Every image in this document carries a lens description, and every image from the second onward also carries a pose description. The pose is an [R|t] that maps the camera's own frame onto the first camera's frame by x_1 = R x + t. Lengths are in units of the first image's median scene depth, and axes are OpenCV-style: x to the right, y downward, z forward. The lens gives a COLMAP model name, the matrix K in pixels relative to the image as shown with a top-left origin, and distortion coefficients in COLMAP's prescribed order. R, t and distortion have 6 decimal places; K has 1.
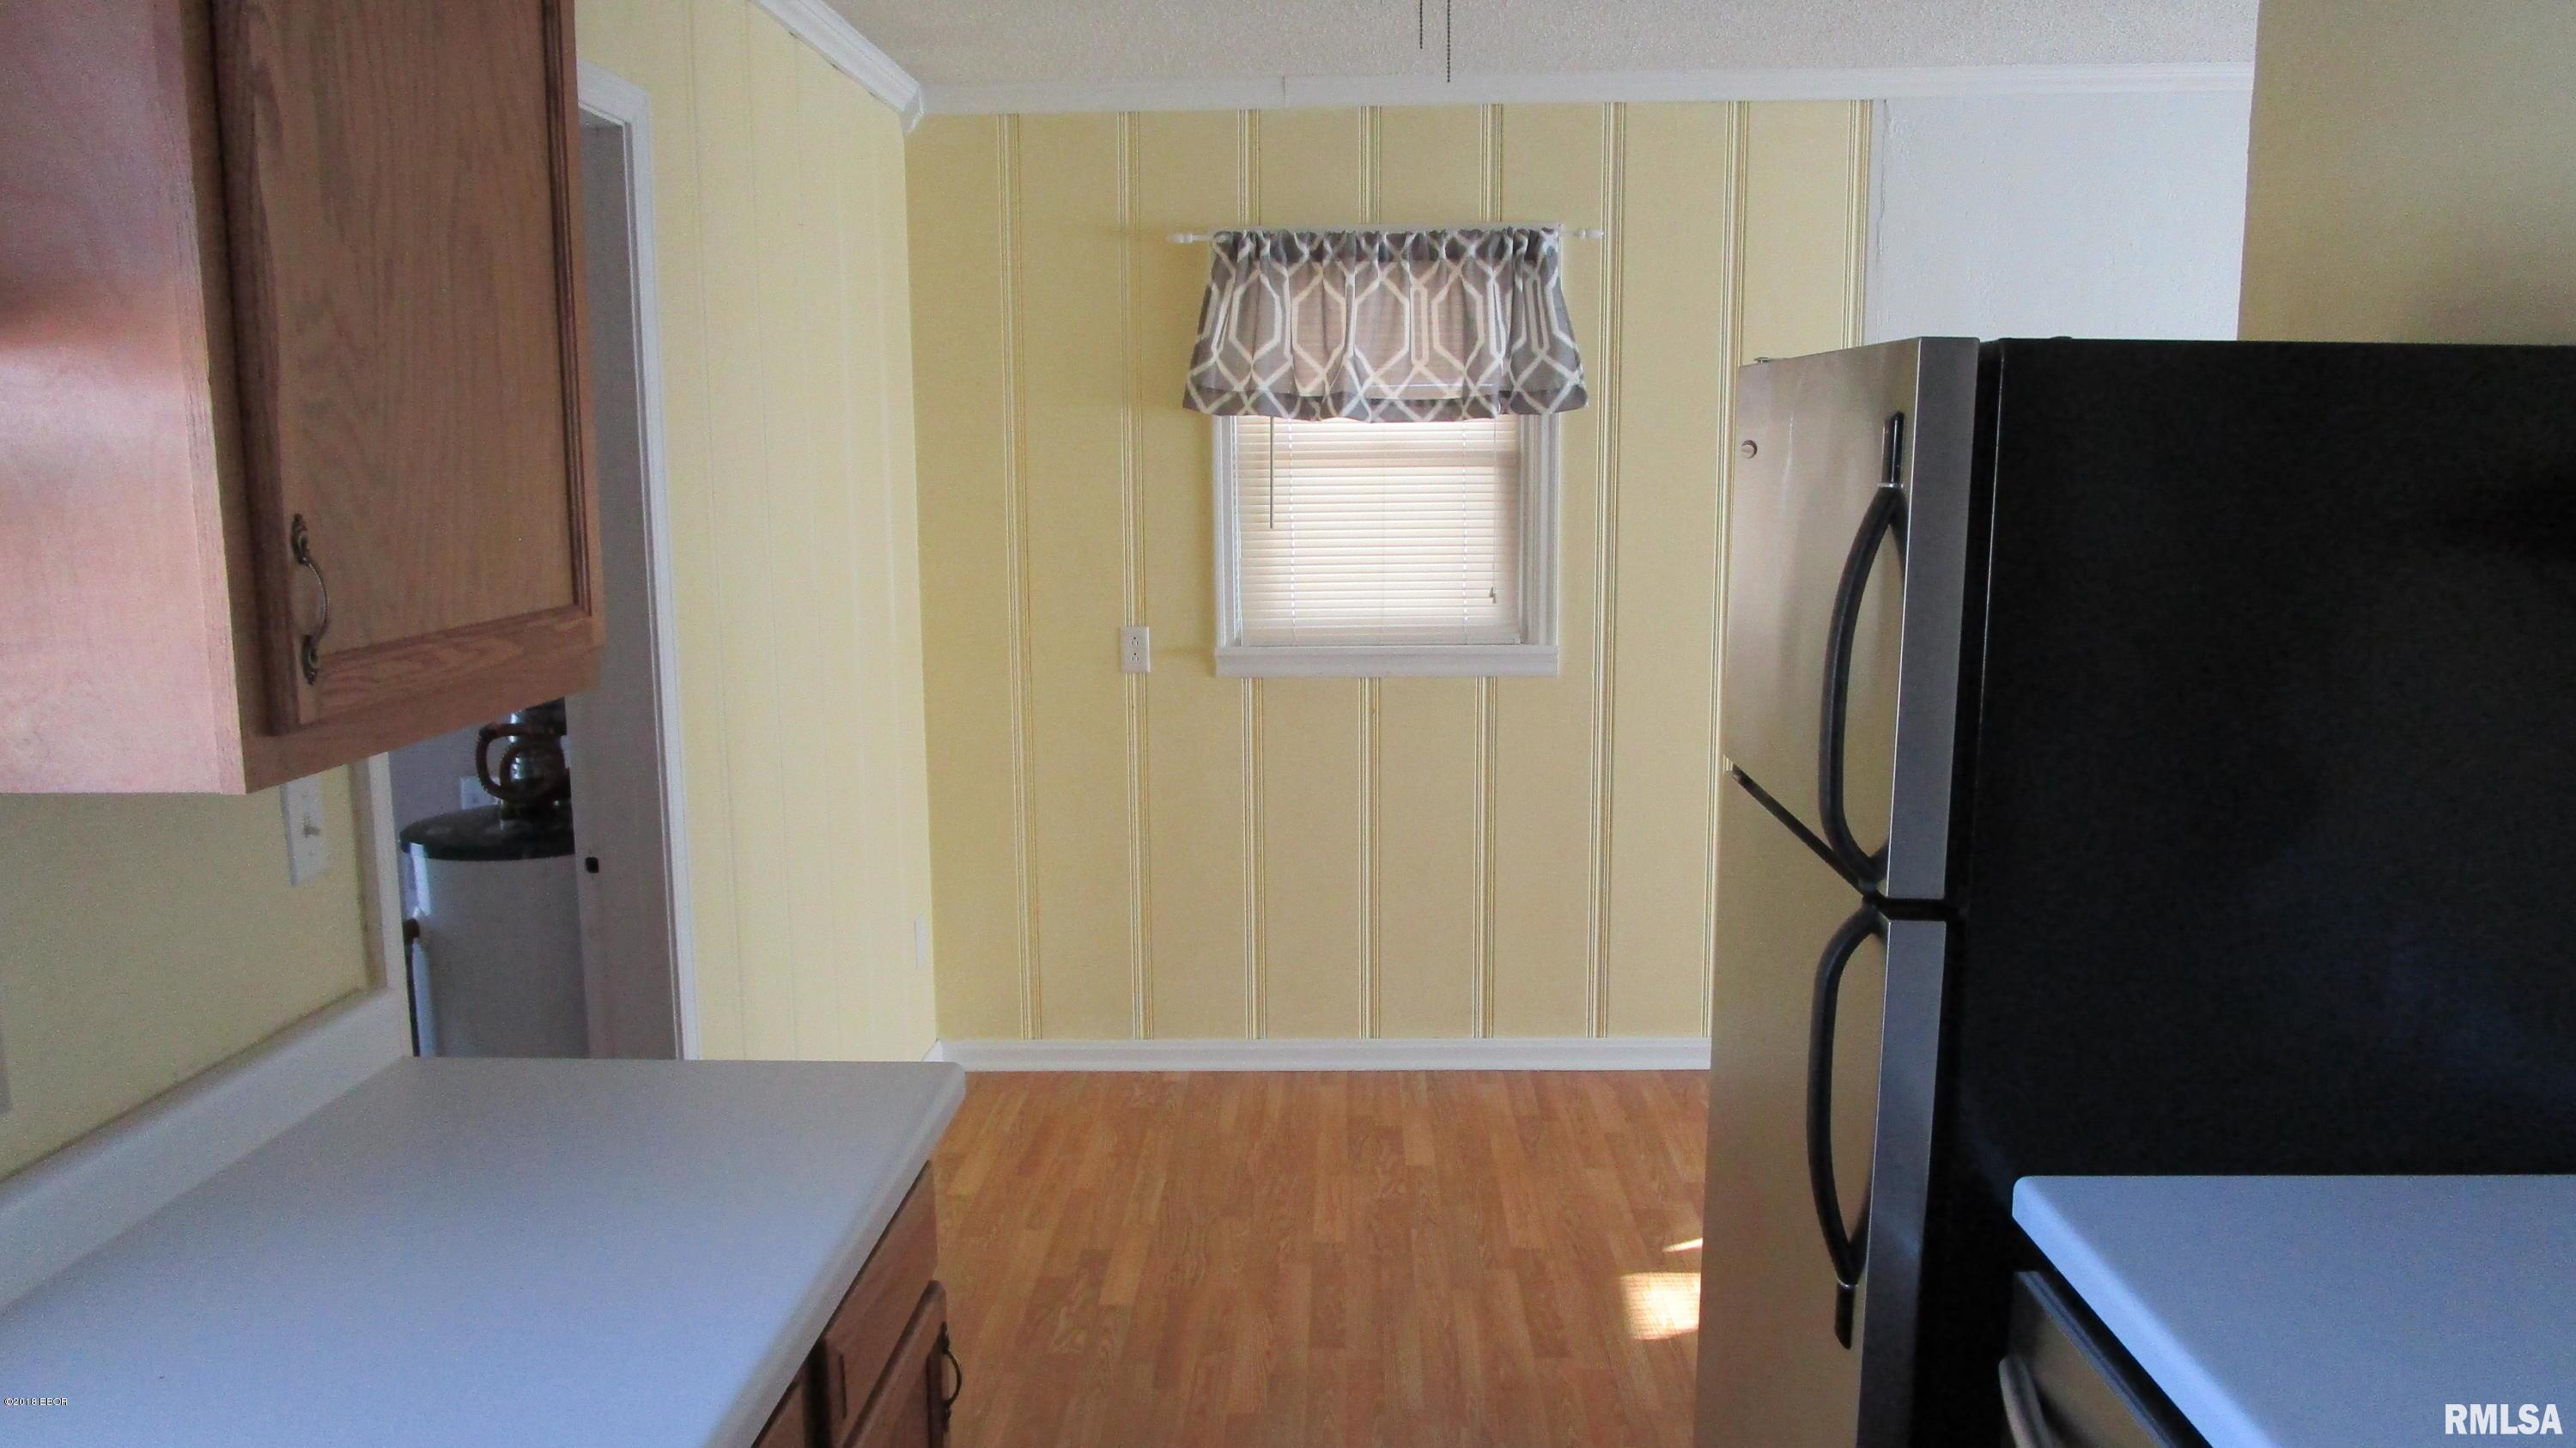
lens RADIAL K [[1837.1, 0, 1300.9], [0, 1837.1, 724.1], [0, 0, 1]] dist [-0.029794, 0.007637]
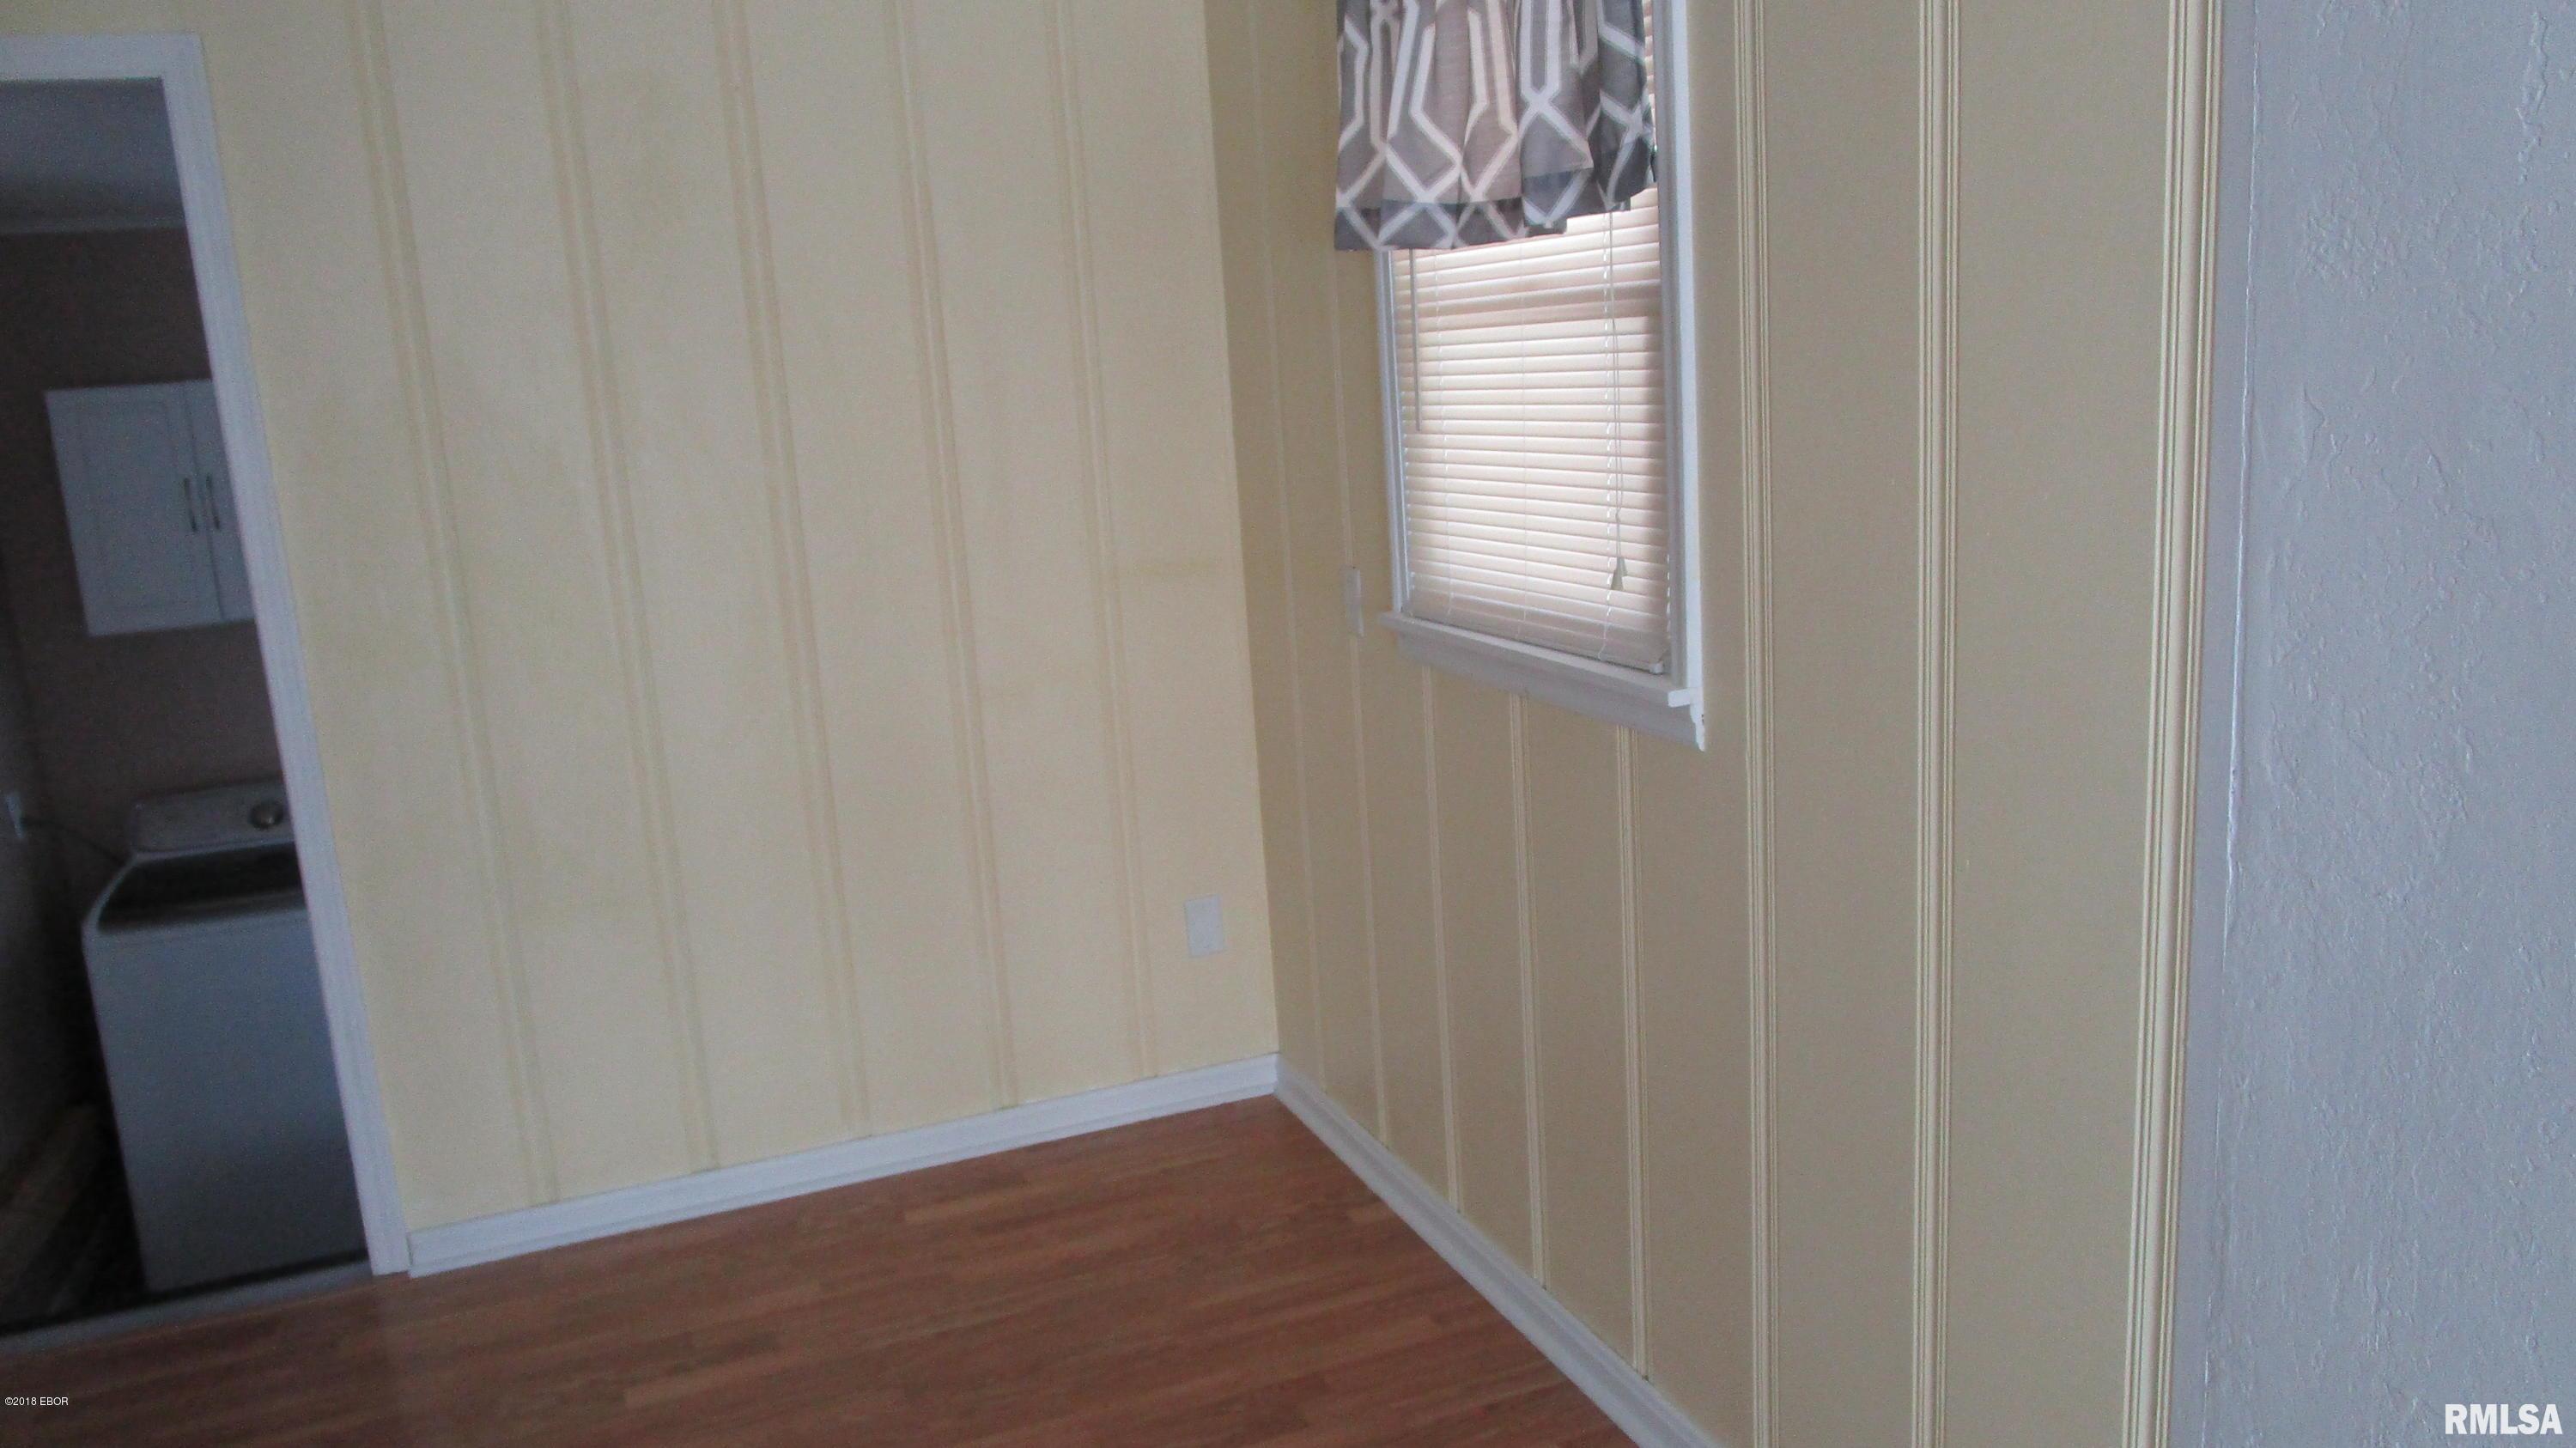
lens RADIAL K [[1837.1, 0, 1272.8], [0, 1837.1, 724.9], [0, 0, 1]] dist [-0.029794, 0.007637]
pose [[0.394185, 0.168802, -0.903396, 0.555936], [-0.068914, 0.985649, 0.154101, -0.104141], [0.916444, 0.001513, 0.400161, 0.732266]]
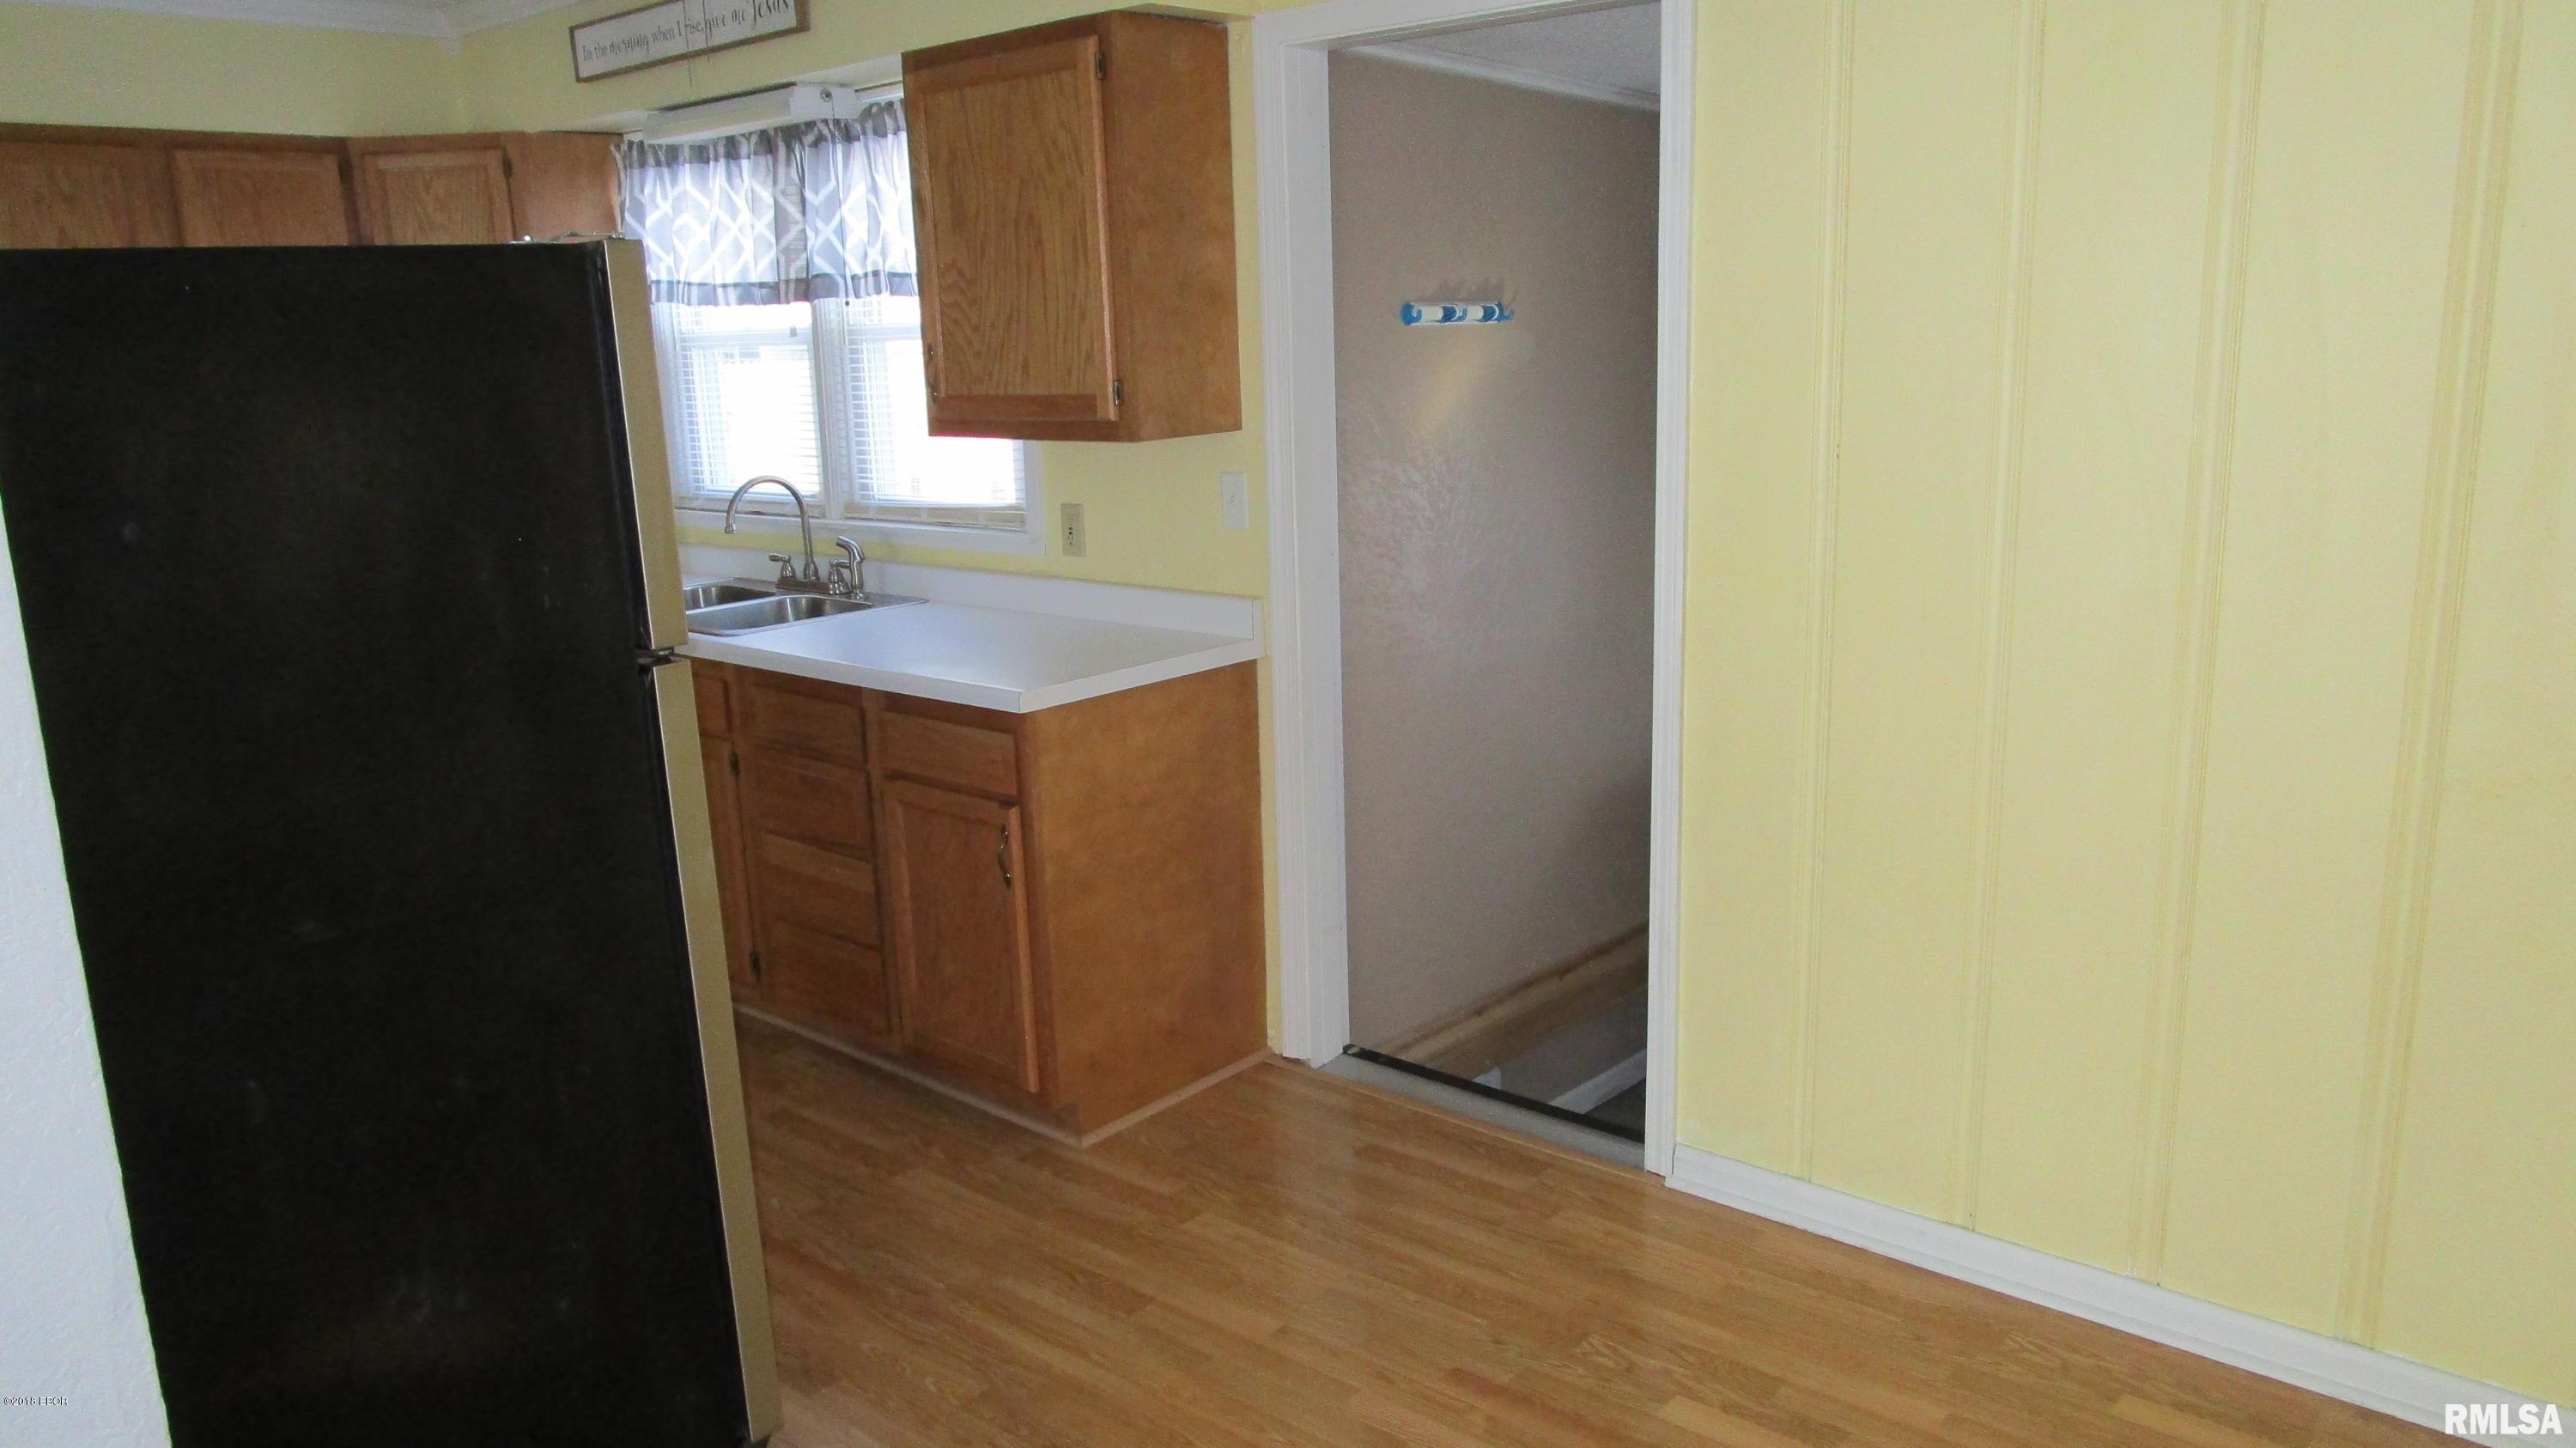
lens RADIAL K [[1837.1, 0, 1291.1], [0, 1837.1, 730.4], [0, 0, 1]] dist [-0.029794, 0.007637]
pose [[-0.631342, 0.192506, -0.751232, 0.412792], [-0.080475, 0.947207, 0.310357, -0.143359], [0.771318, 0.256397, -0.582520, 0.981297]]
